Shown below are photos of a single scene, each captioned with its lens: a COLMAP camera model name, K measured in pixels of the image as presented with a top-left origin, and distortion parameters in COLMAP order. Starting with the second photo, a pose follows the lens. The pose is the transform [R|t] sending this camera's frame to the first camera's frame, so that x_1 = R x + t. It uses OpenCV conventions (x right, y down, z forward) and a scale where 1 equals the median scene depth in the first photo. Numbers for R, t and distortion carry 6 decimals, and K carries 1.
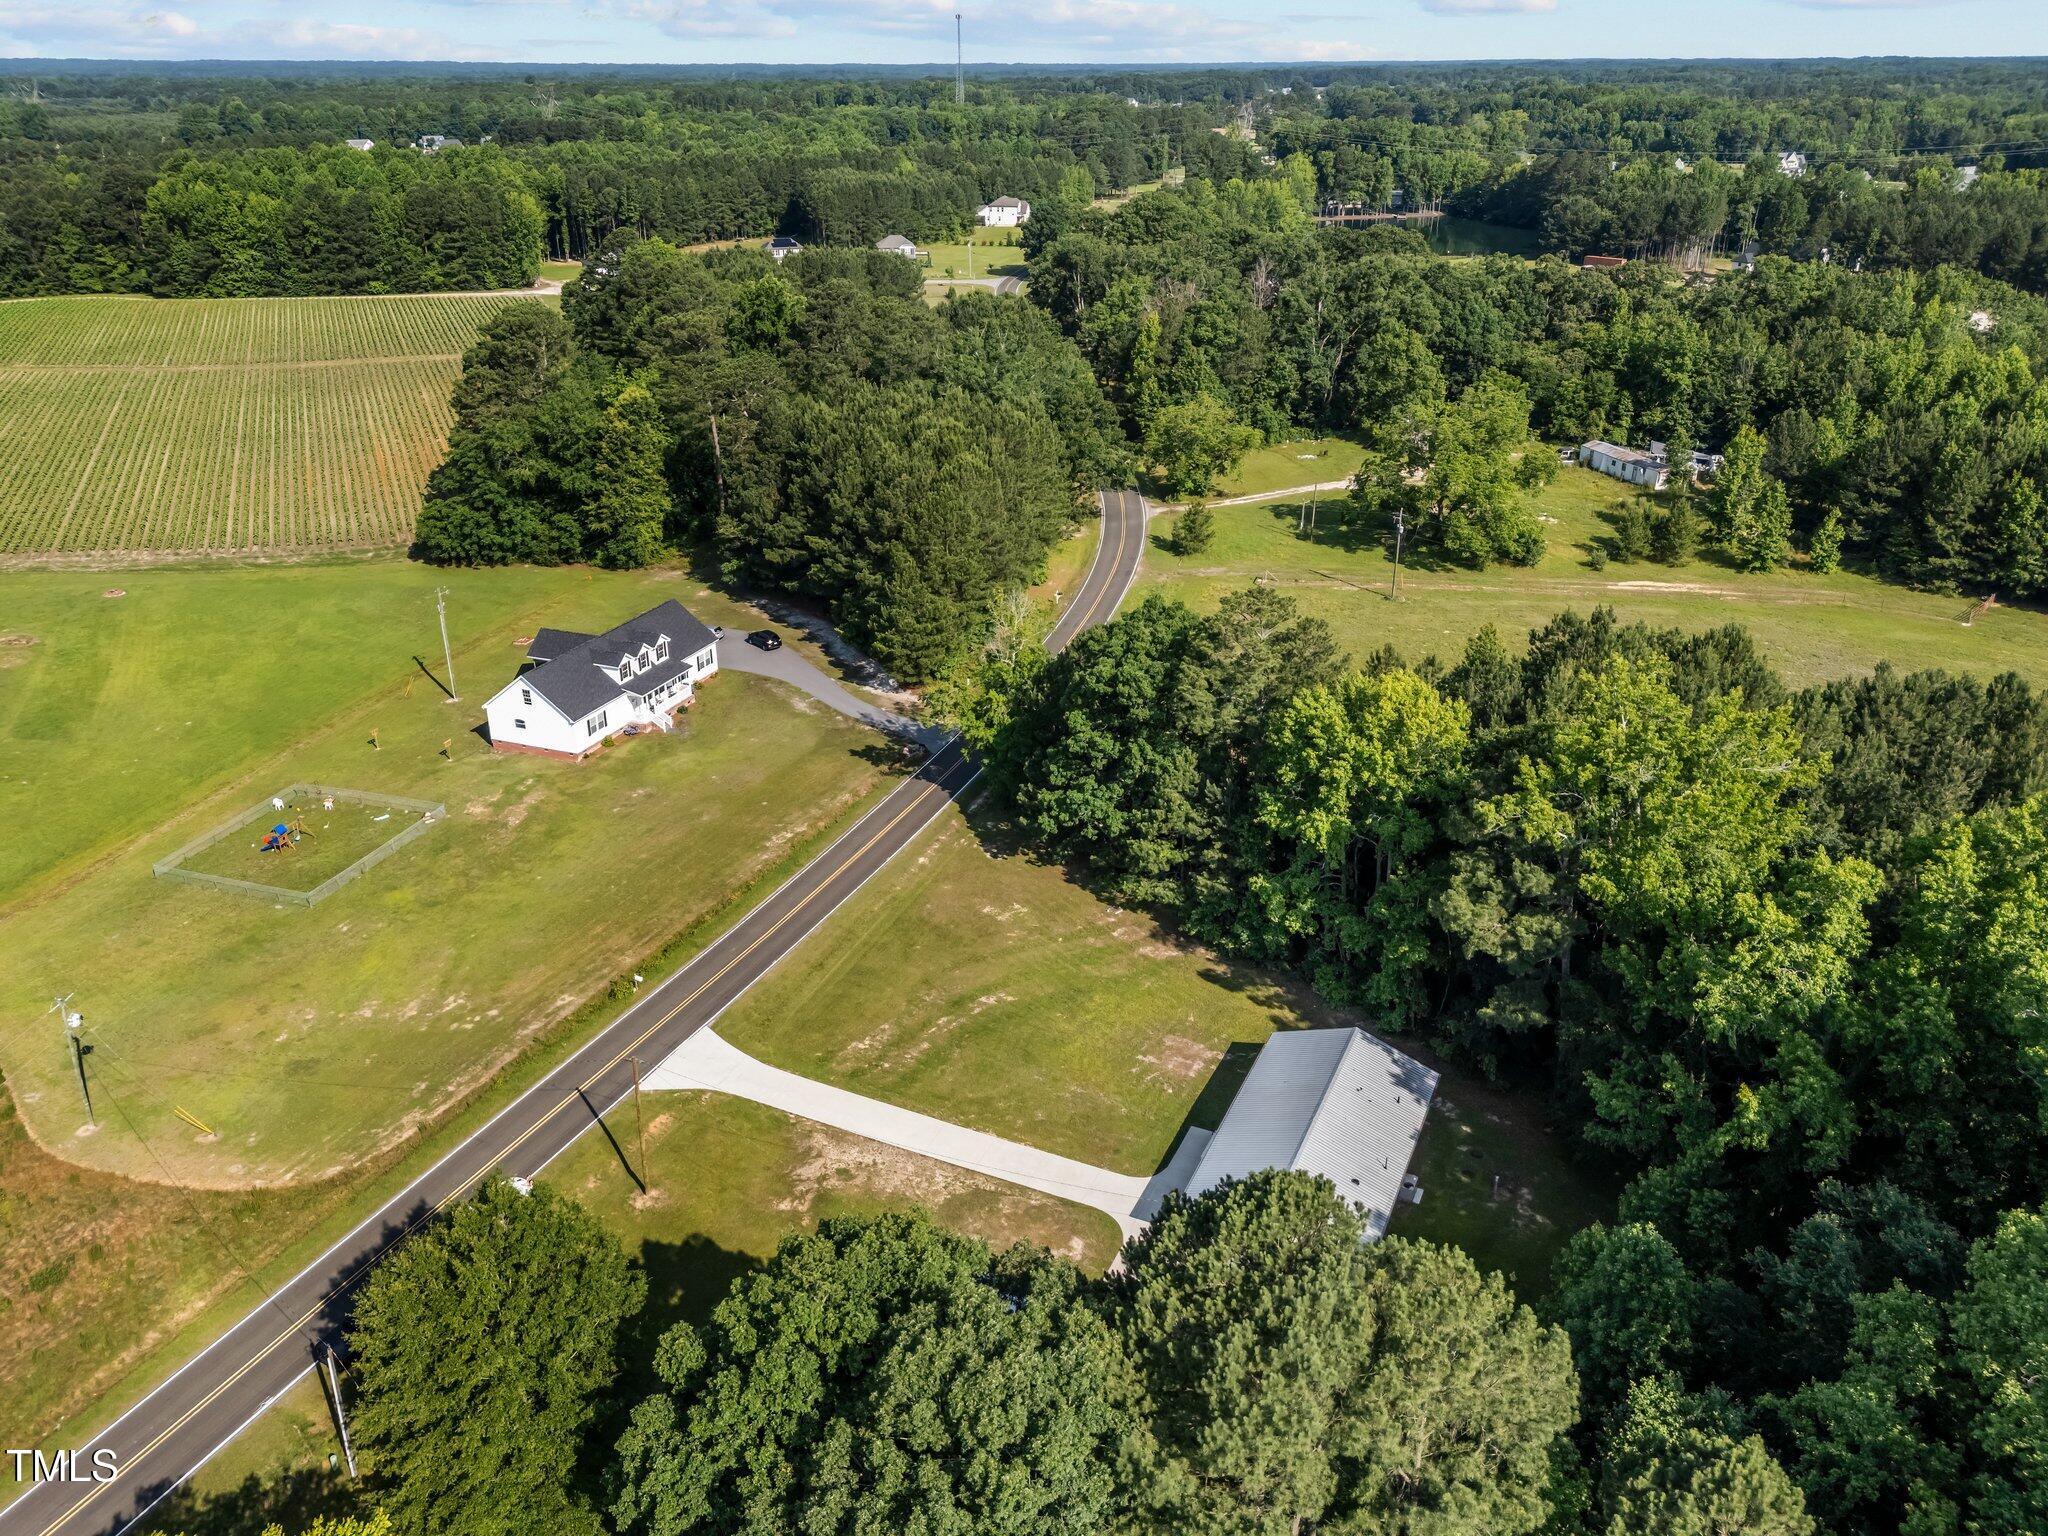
lens RADIAL K [[1520.6, 0, 1024.0], [0, 1520.6, 768.0], [0, 0, 1]] dist [0.009124, -0.001580]
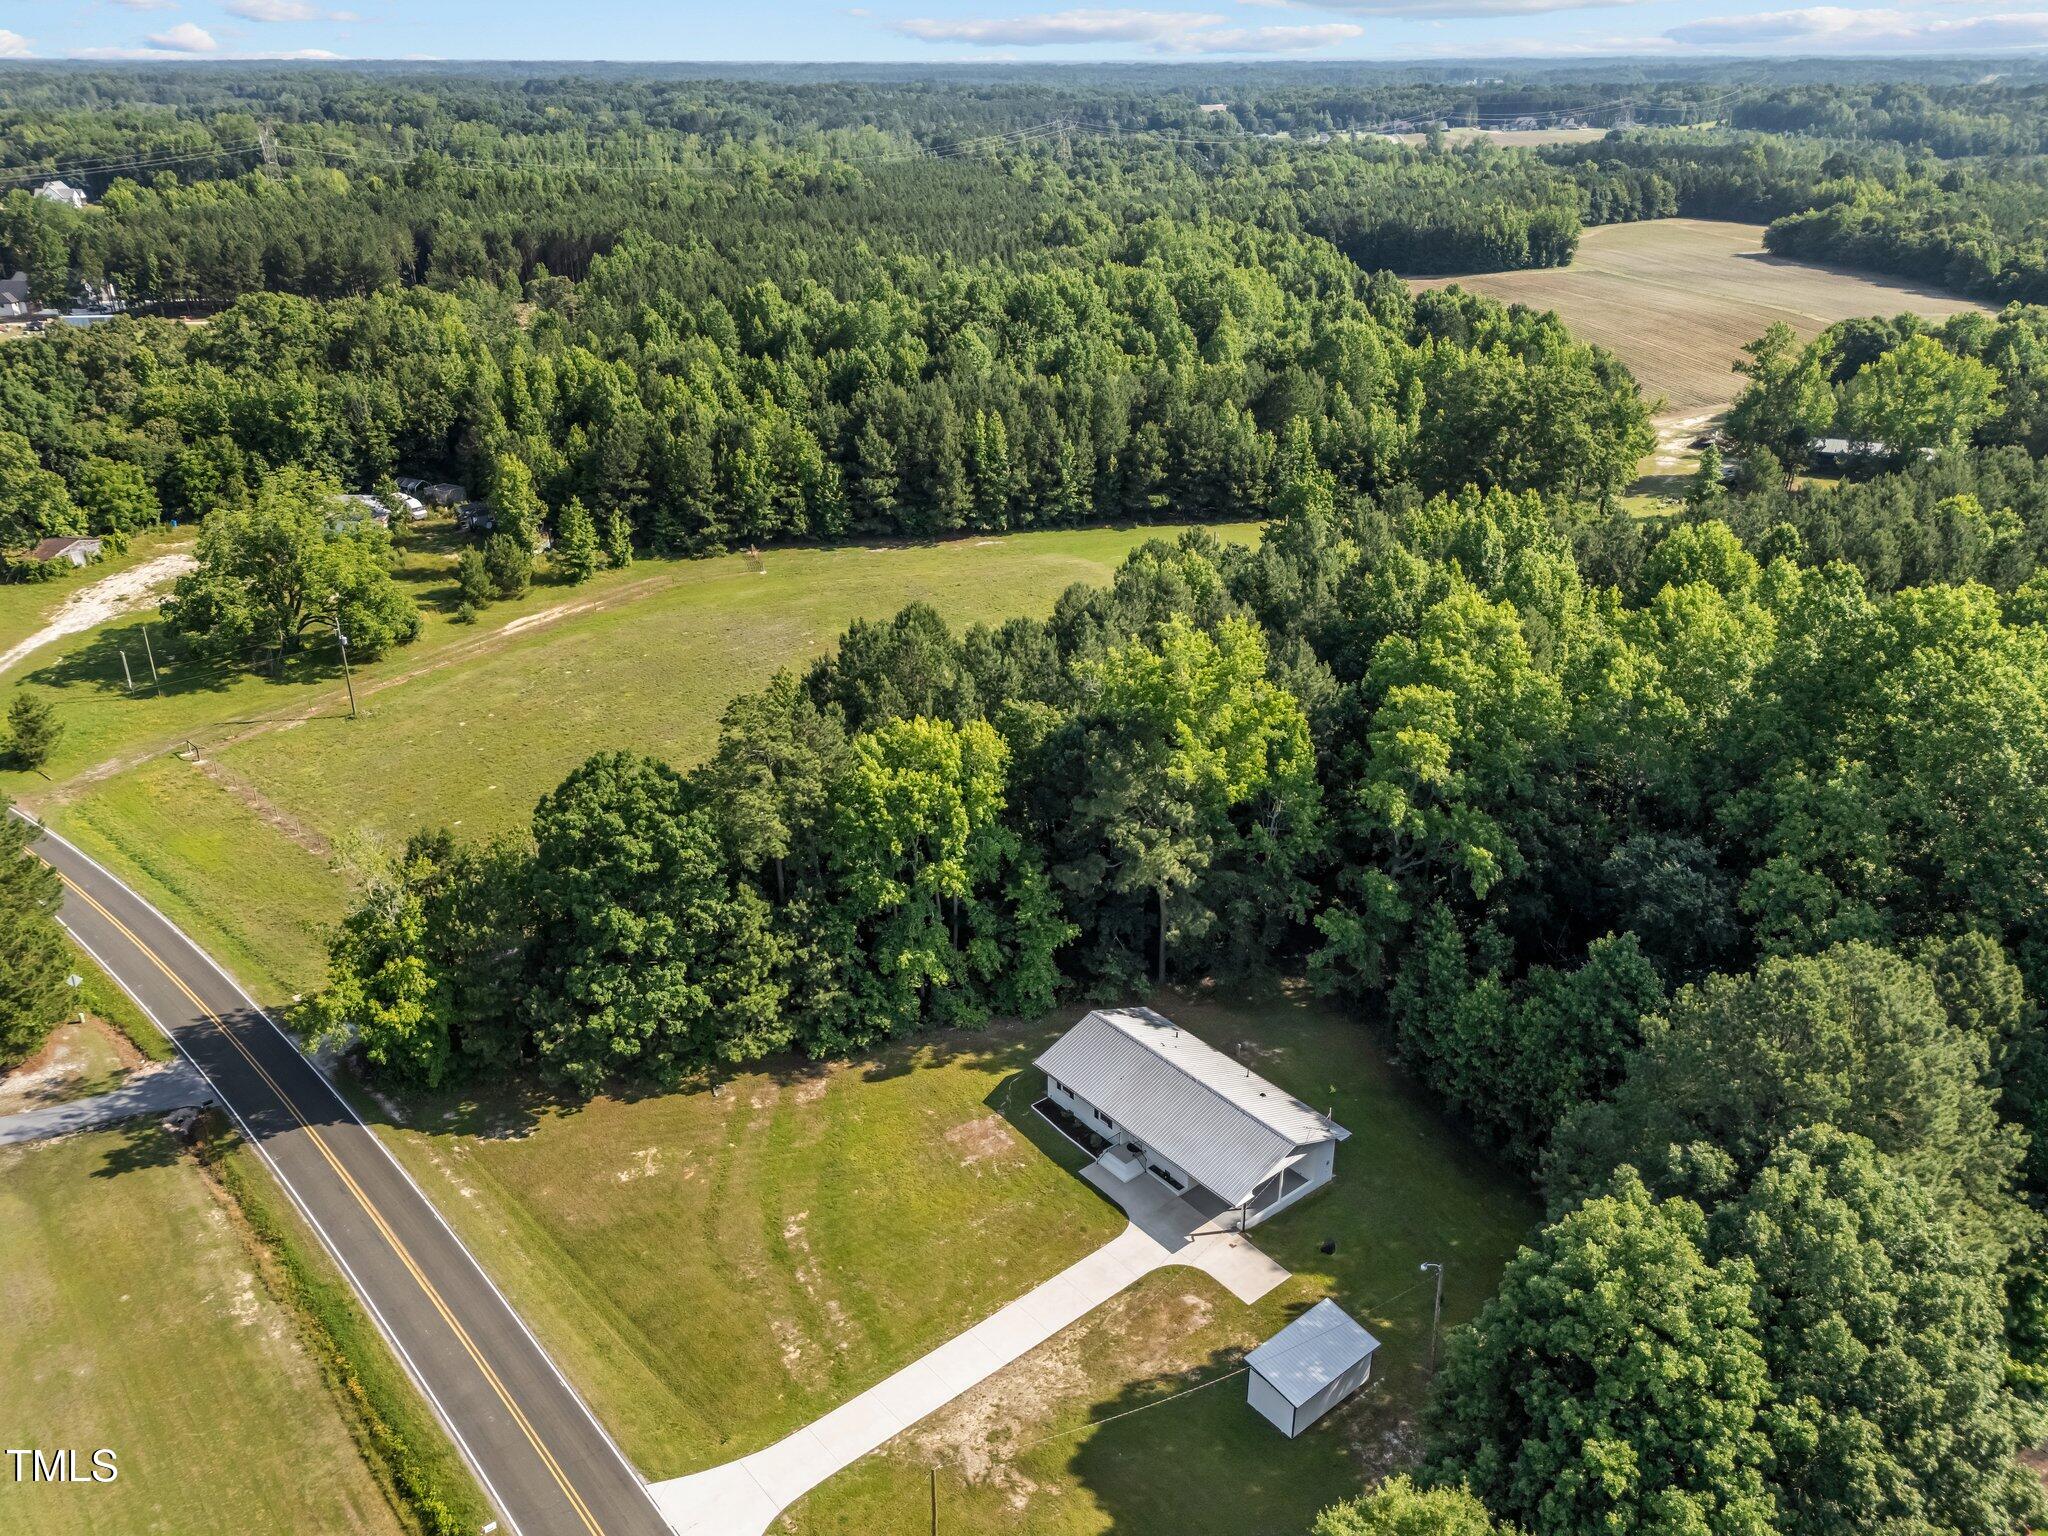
lens RADIAL K [[1520.6, 0, 1024.0], [0, 1520.6, 768.0], [0, 0, 1]] dist [0.009124, -0.001580]
pose [[0.402211, -0.367875, 0.838388, -0.468923], [0.371418, 0.902548, 0.217842, -0.175291], [-0.836825, 0.223774, 0.499650, 0.317100]]
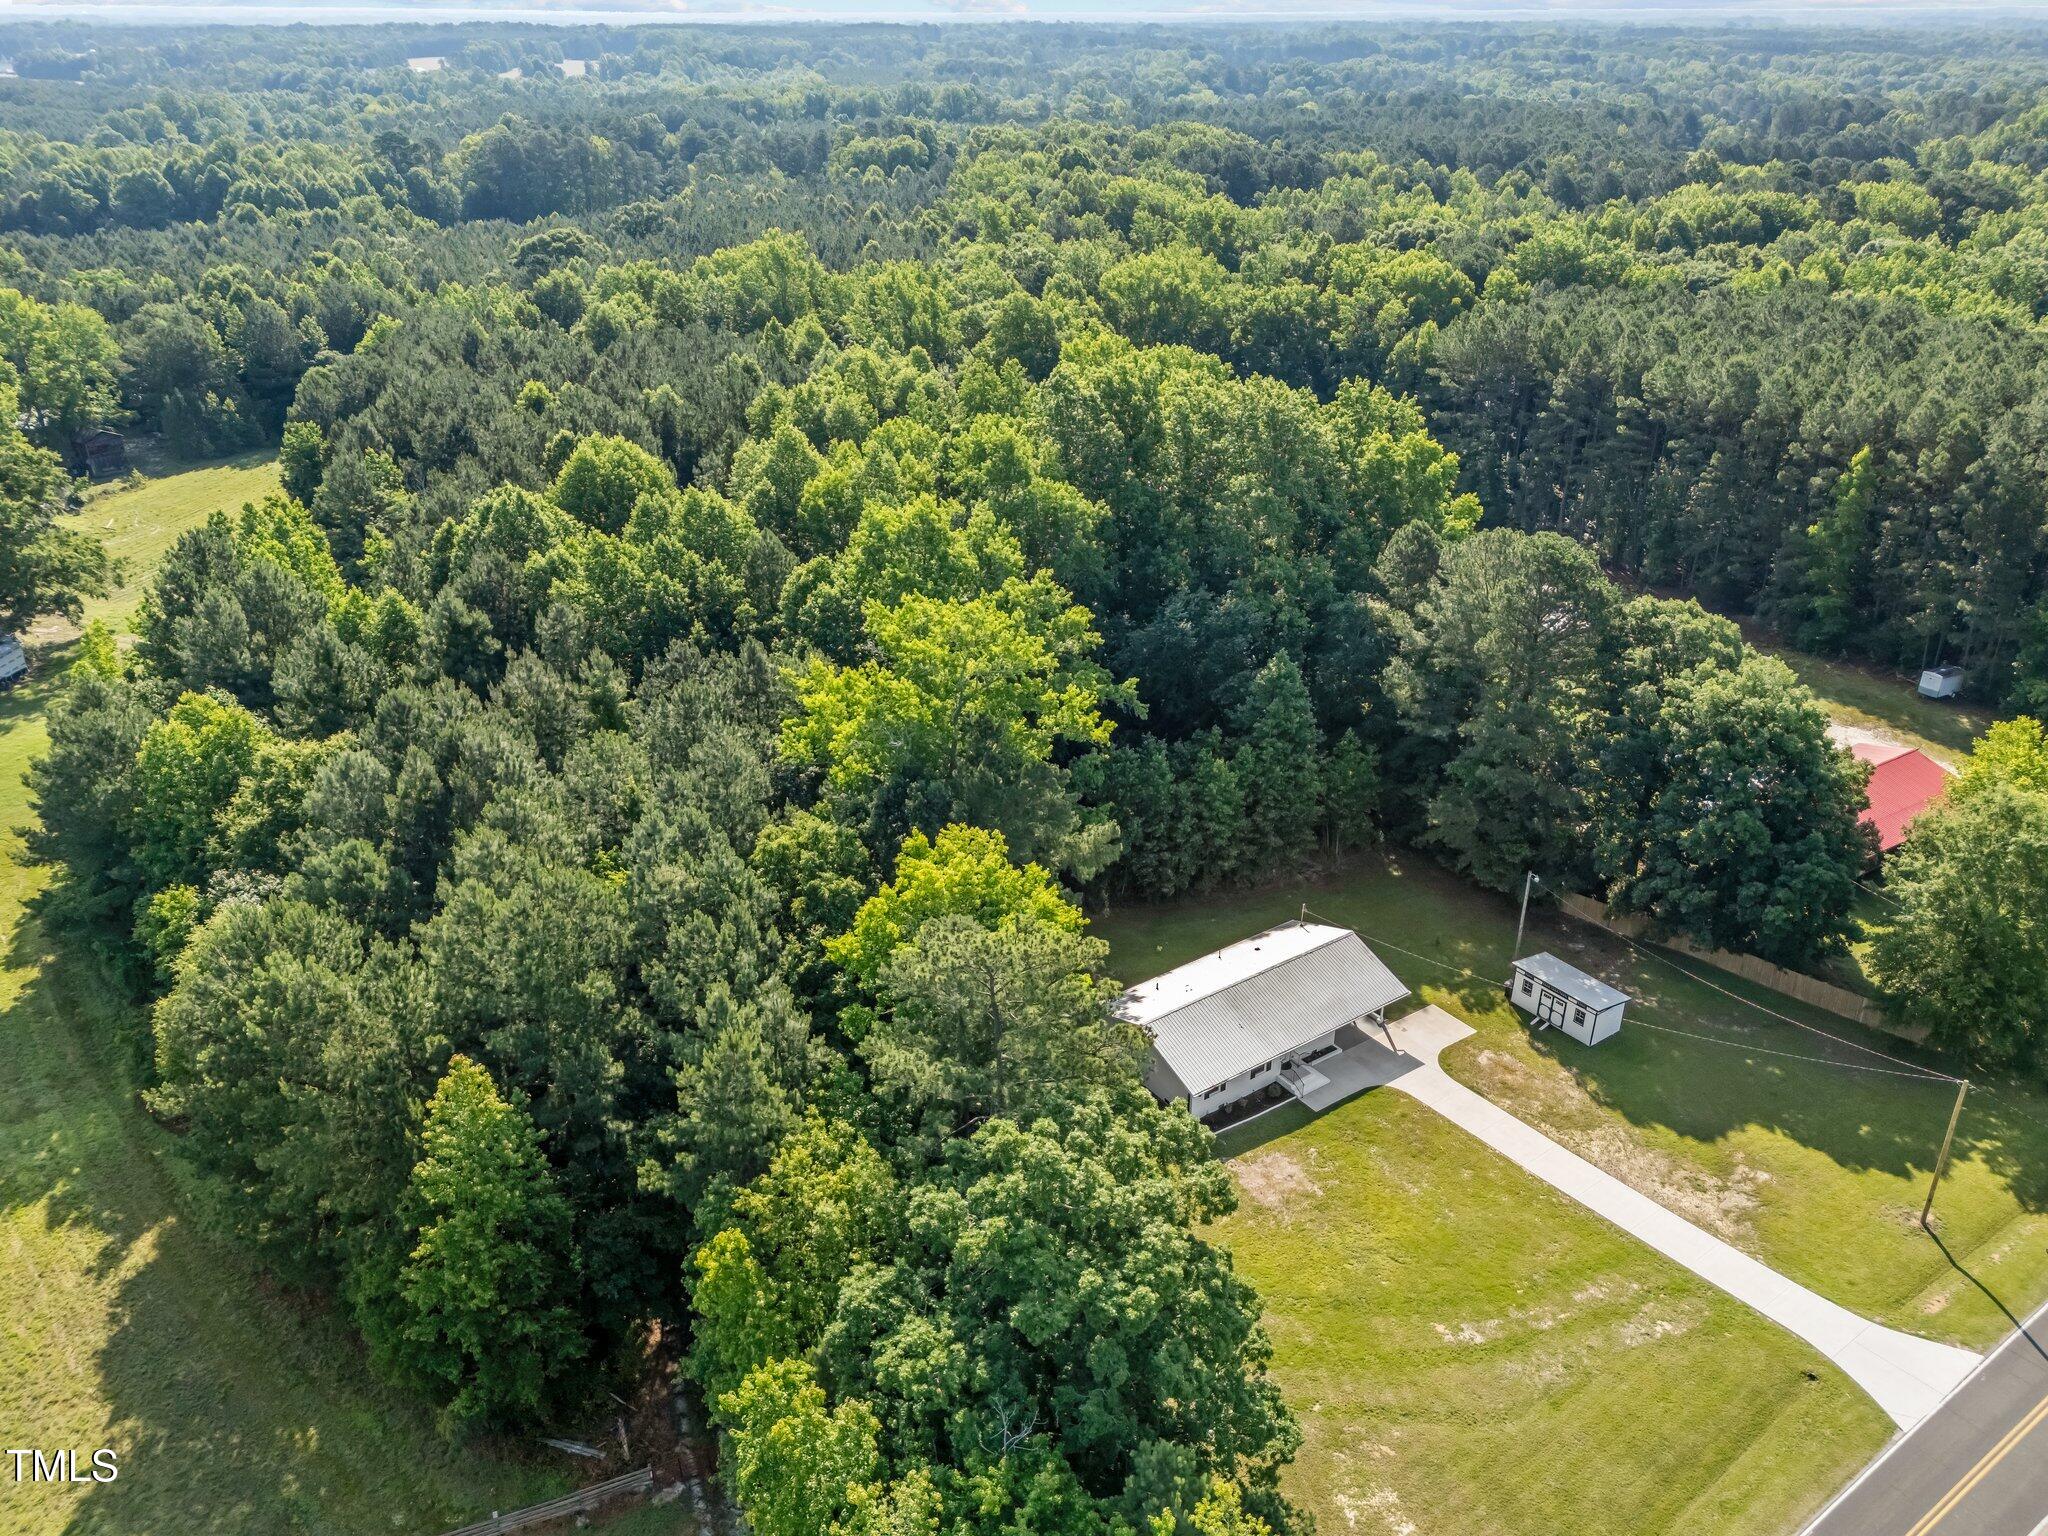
lens RADIAL K [[1520.6, 0, 1024.0], [0, 1520.6, 768.0], [0, 0, 1]] dist [0.009124, -0.001580]
pose [[-0.870497, -0.178770, 0.458558, -0.094189], [0.247097, 0.647027, 0.721318, -0.456430], [-0.425650, 0.741214, -0.519061, 0.992835]]
